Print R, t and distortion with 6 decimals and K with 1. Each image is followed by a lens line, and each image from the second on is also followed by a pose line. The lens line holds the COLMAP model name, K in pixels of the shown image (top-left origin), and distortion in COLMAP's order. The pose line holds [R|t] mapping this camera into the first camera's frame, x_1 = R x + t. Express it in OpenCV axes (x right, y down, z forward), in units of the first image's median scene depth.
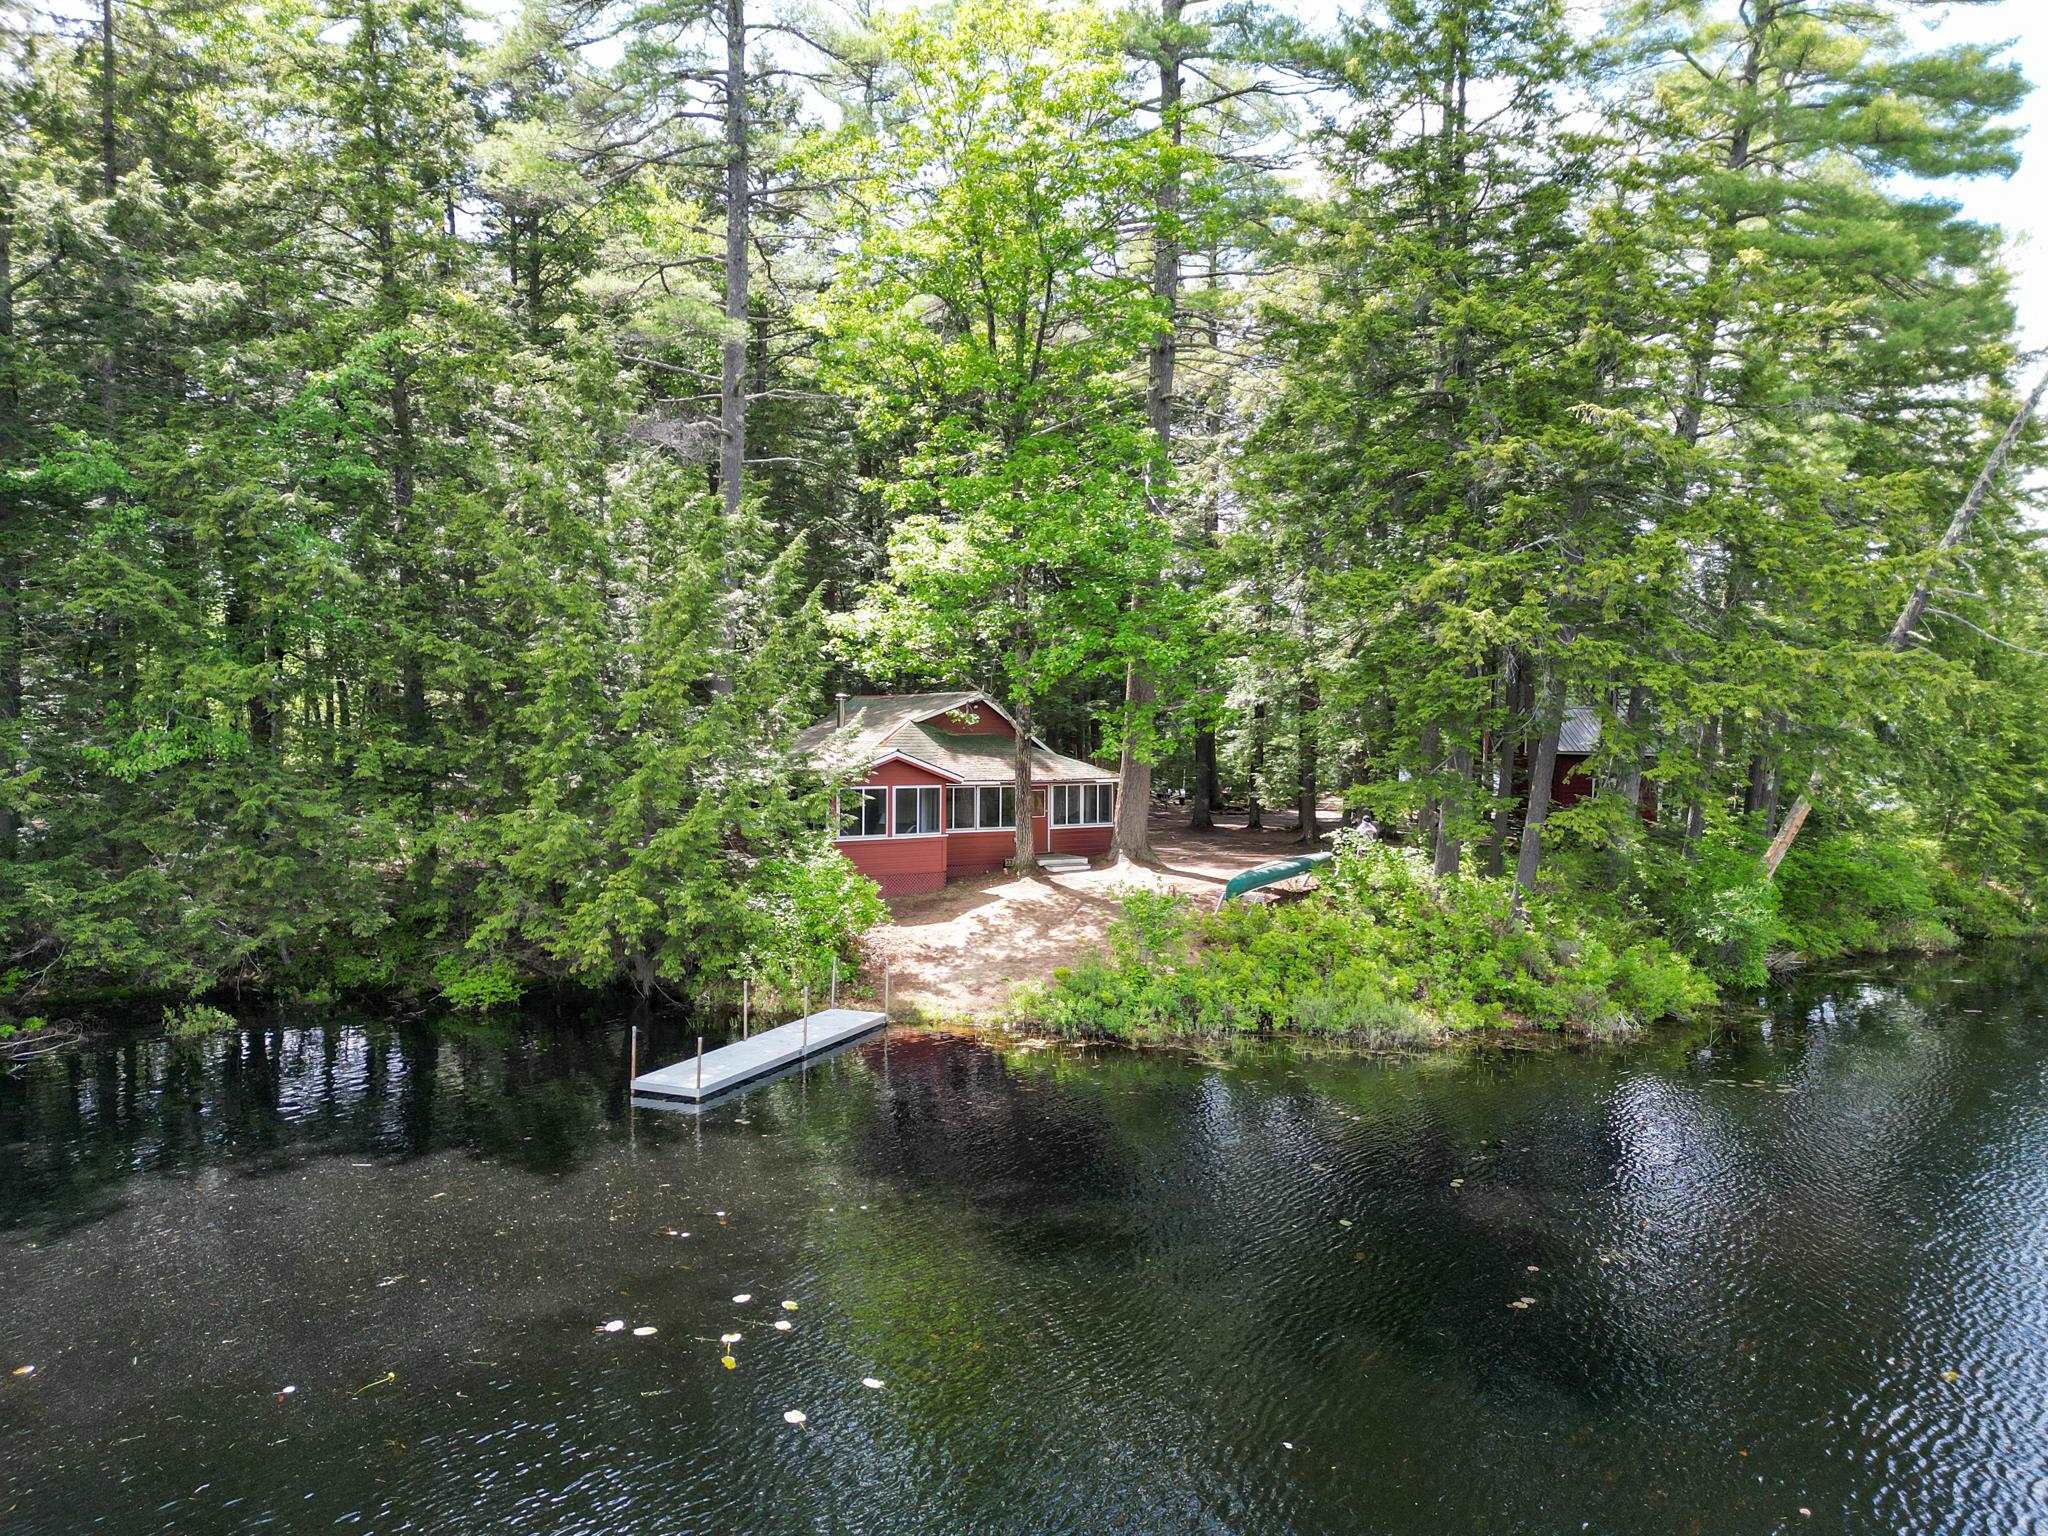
lens RADIAL K [[1430.6, 0, 1016.5], [0, 1430.6, 763.0], [0, 0, 1]] dist [0.059775, -0.045919]
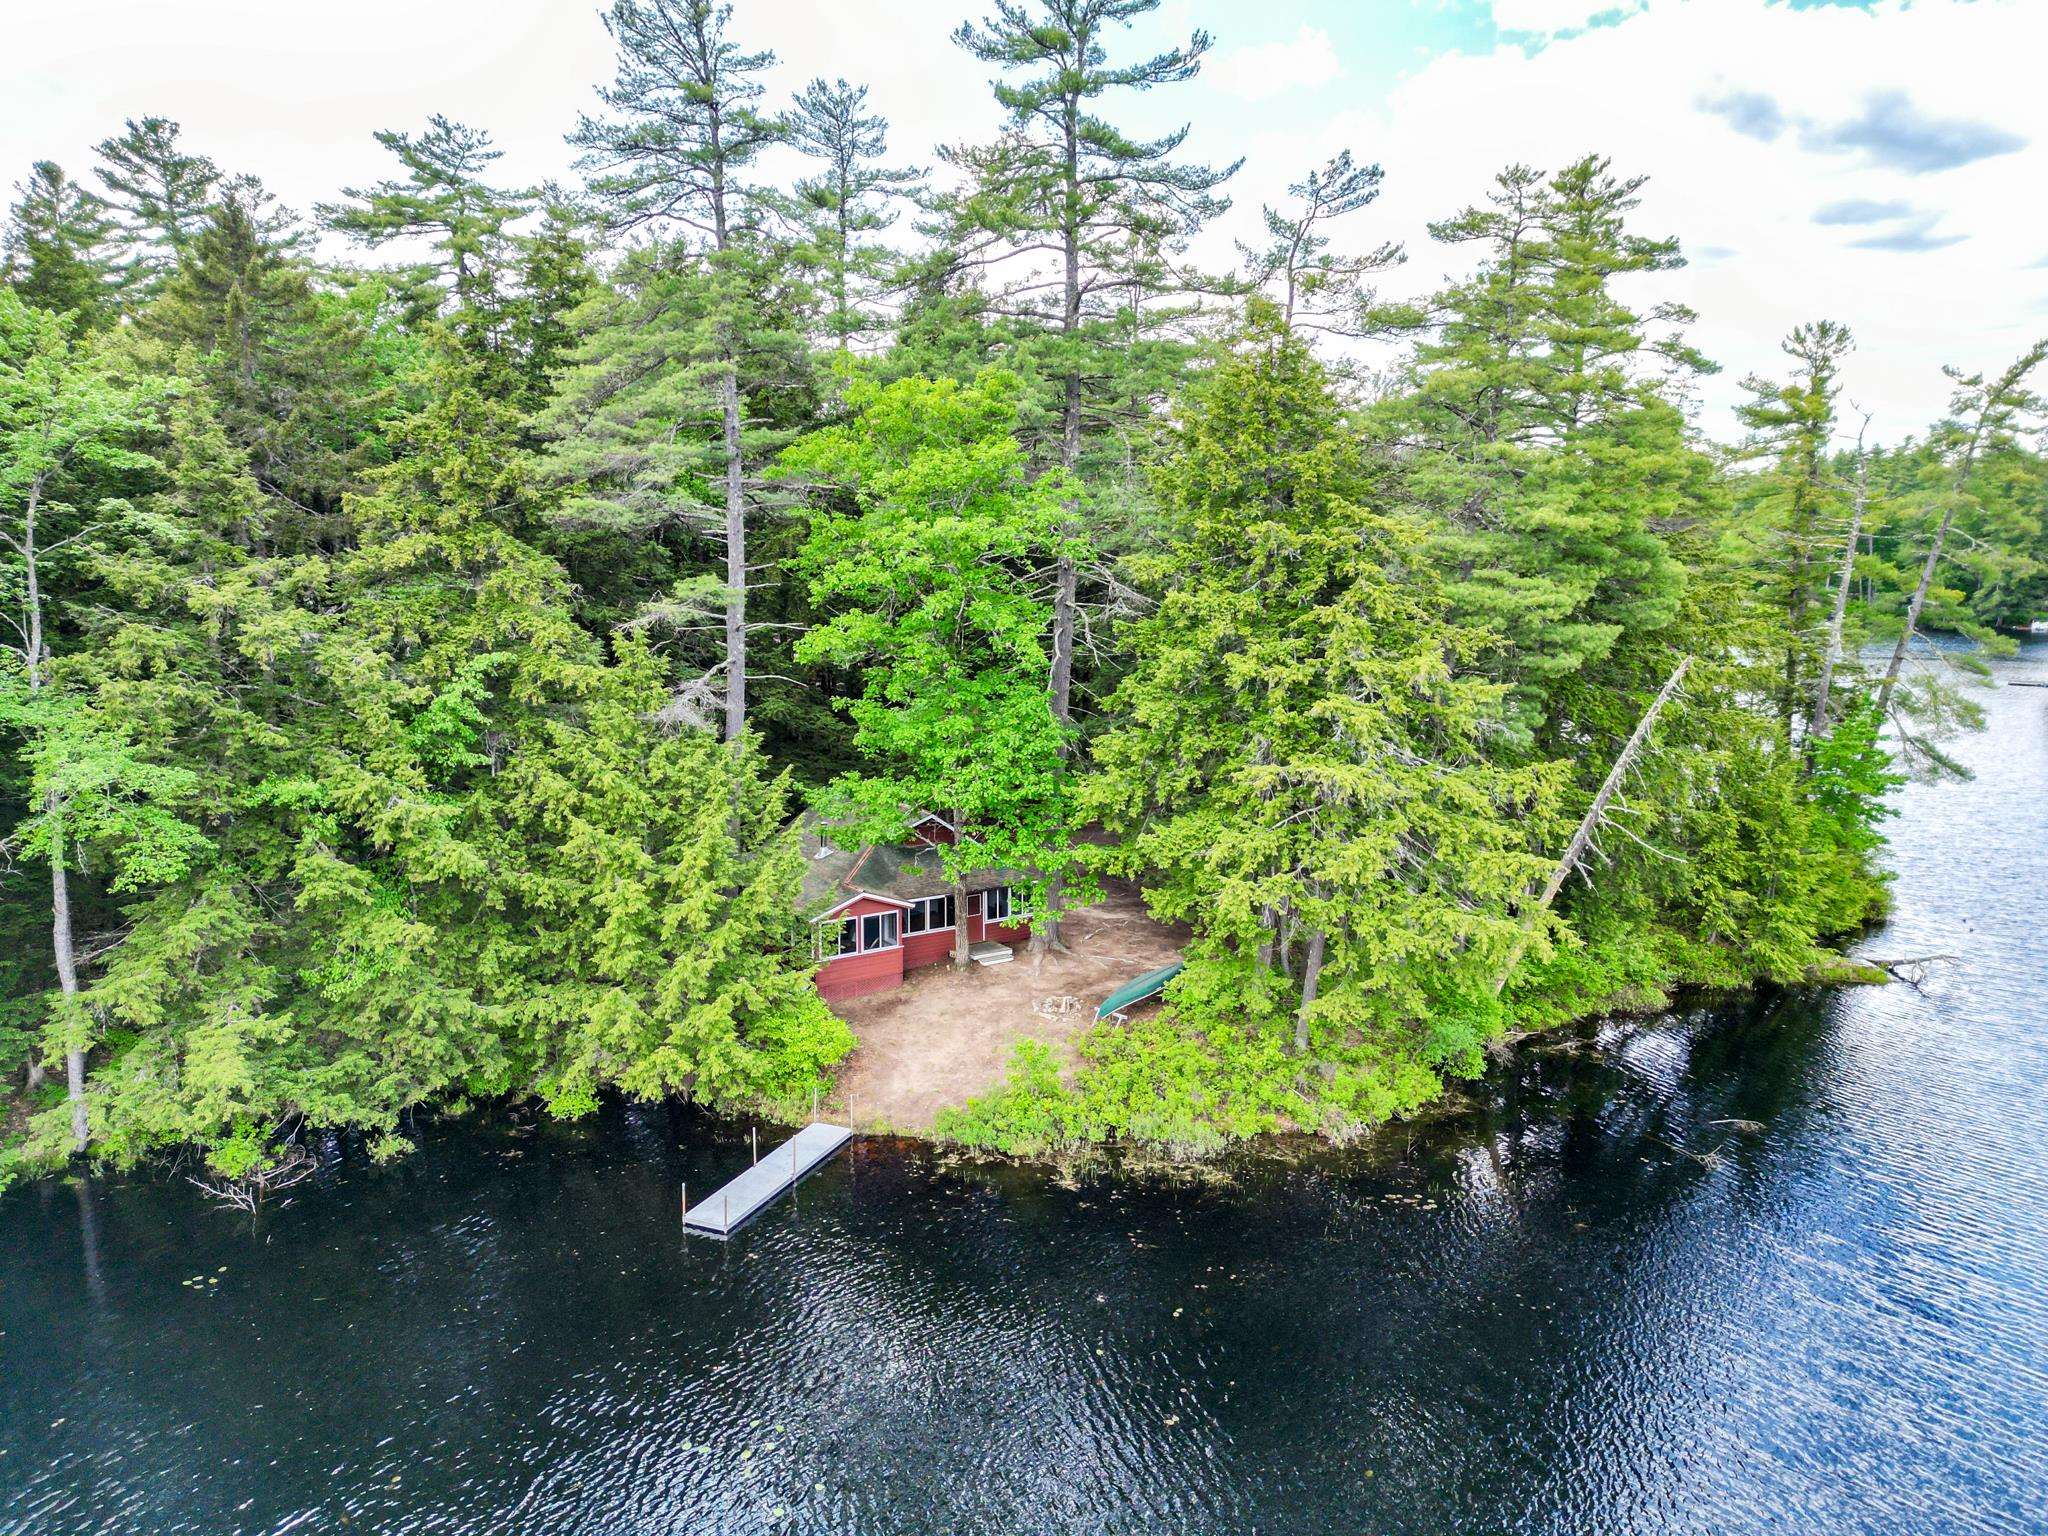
lens RADIAL K [[1430.6, 0, 1016.5], [0, 1430.6, 763.0], [0, 0, 1]] dist [0.059775, -0.045919]
pose [[0.999979, -0.003208, -0.005555, 0.078760], [0.003908, 0.991396, 0.130838, -0.351597], [0.005087, -0.130857, 0.991388, -0.364851]]
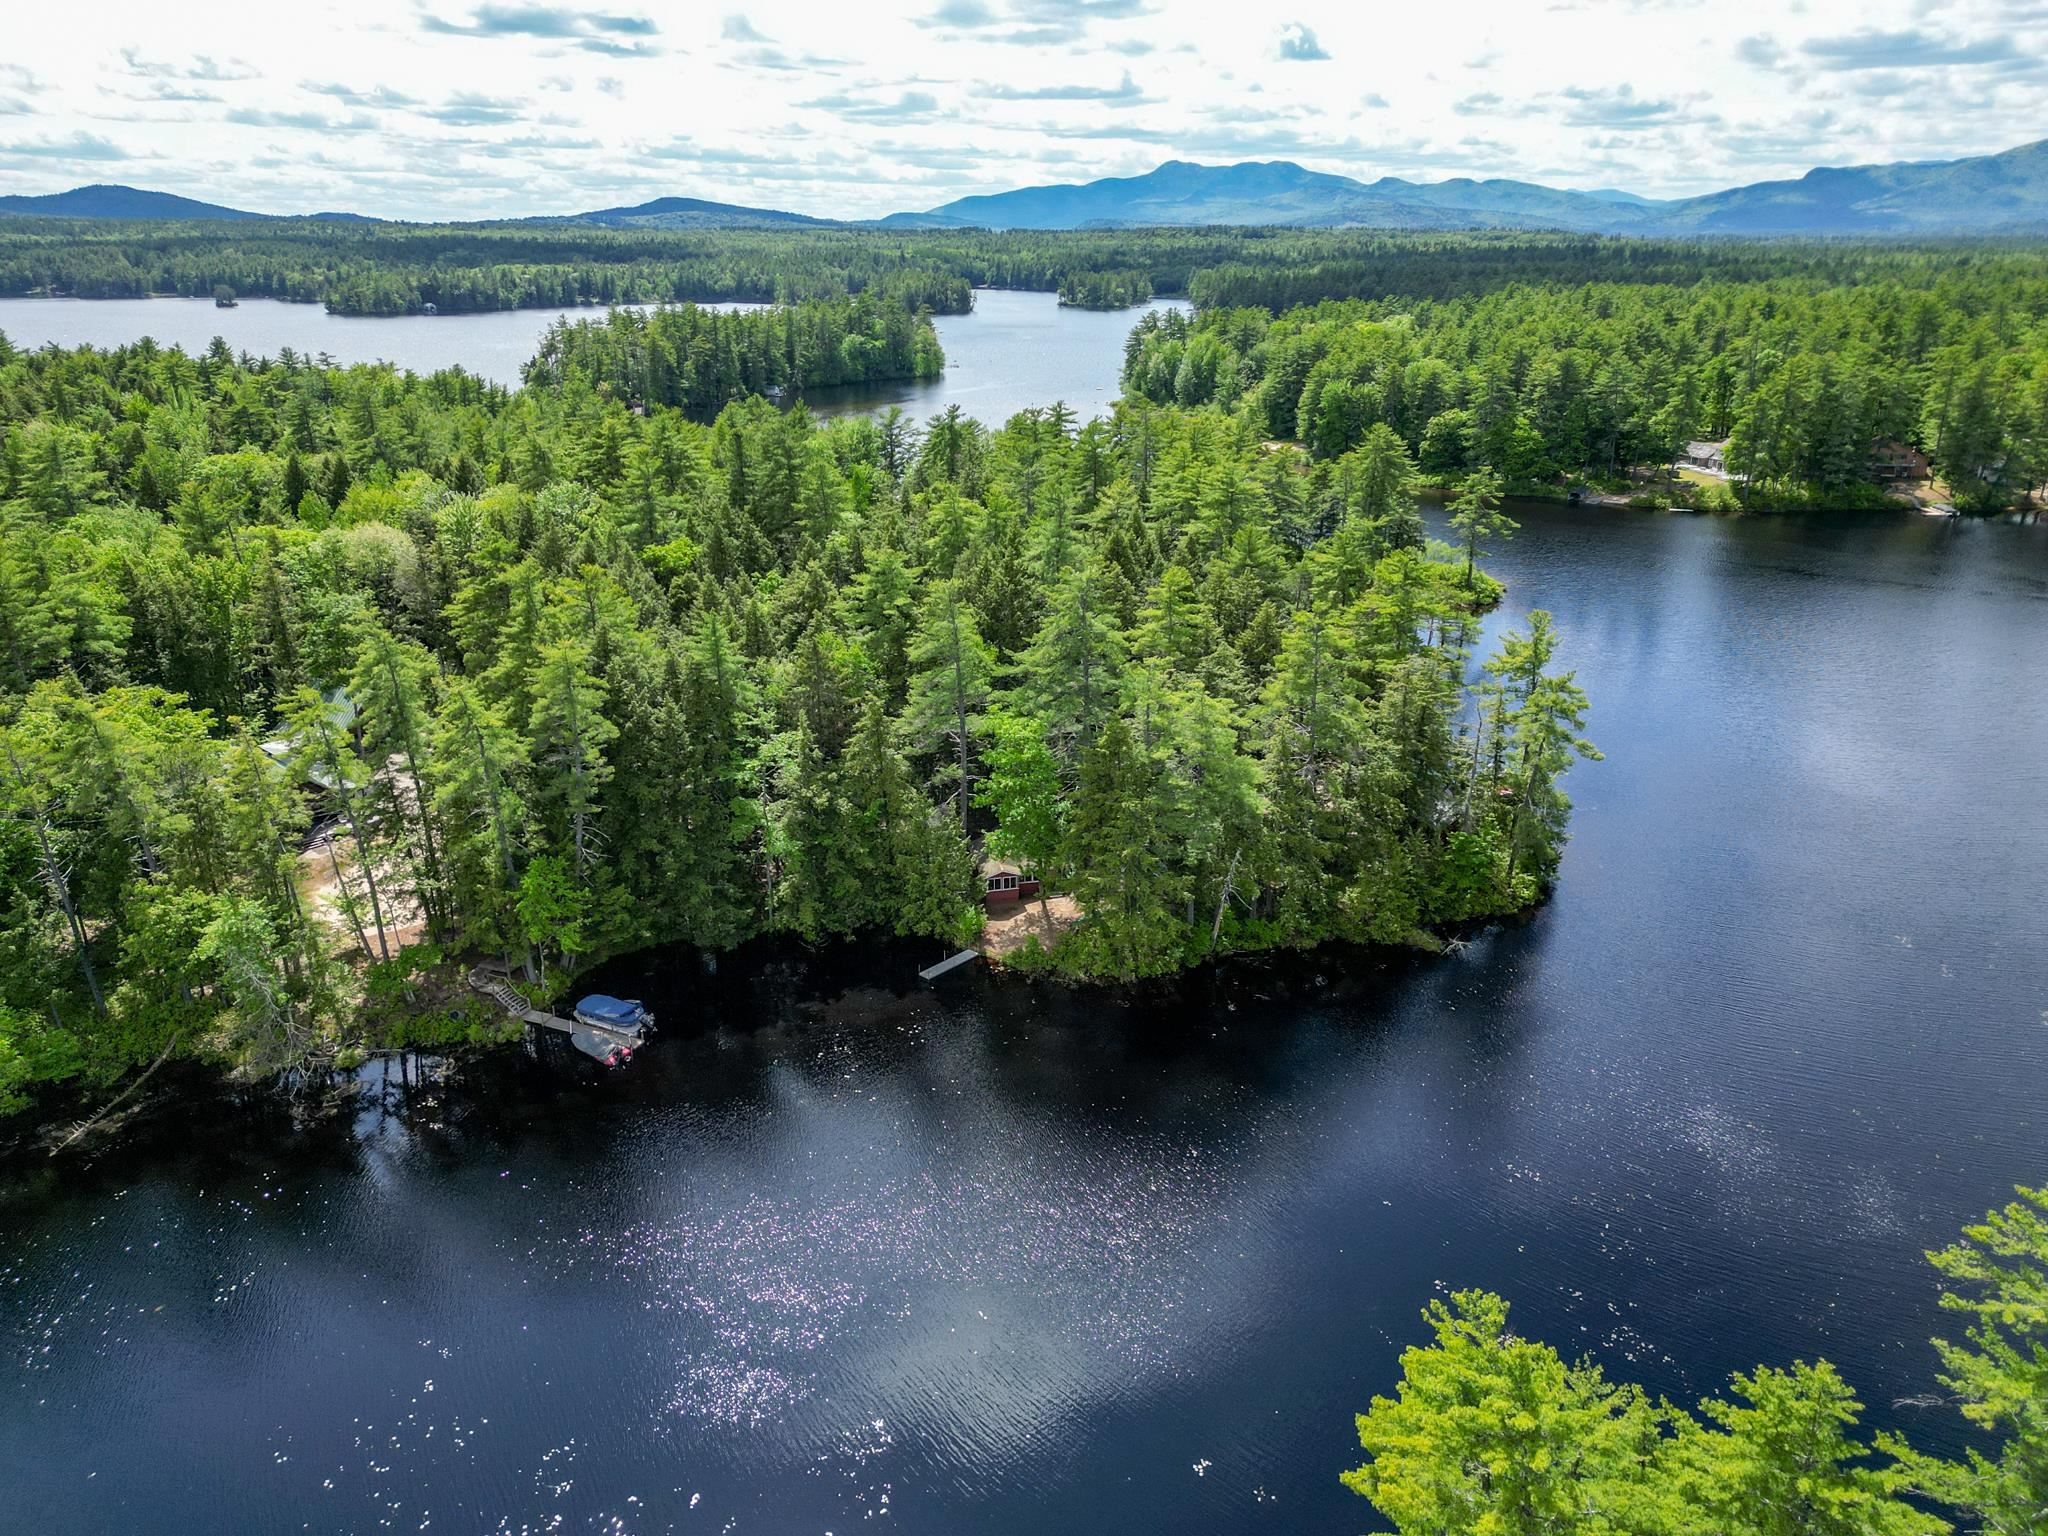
lens RADIAL K [[1432.1, 0, 1024.0], [0, 1432.1, 768.0], [0, 0, 1]] dist [0.088029, -0.092555]
pose [[0.936893, 0.116389, -0.329675, 1.400132], [-0.001677, 0.944446, 0.328661, -1.780524], [0.349613, -0.307367, 0.885040, -2.674174]]
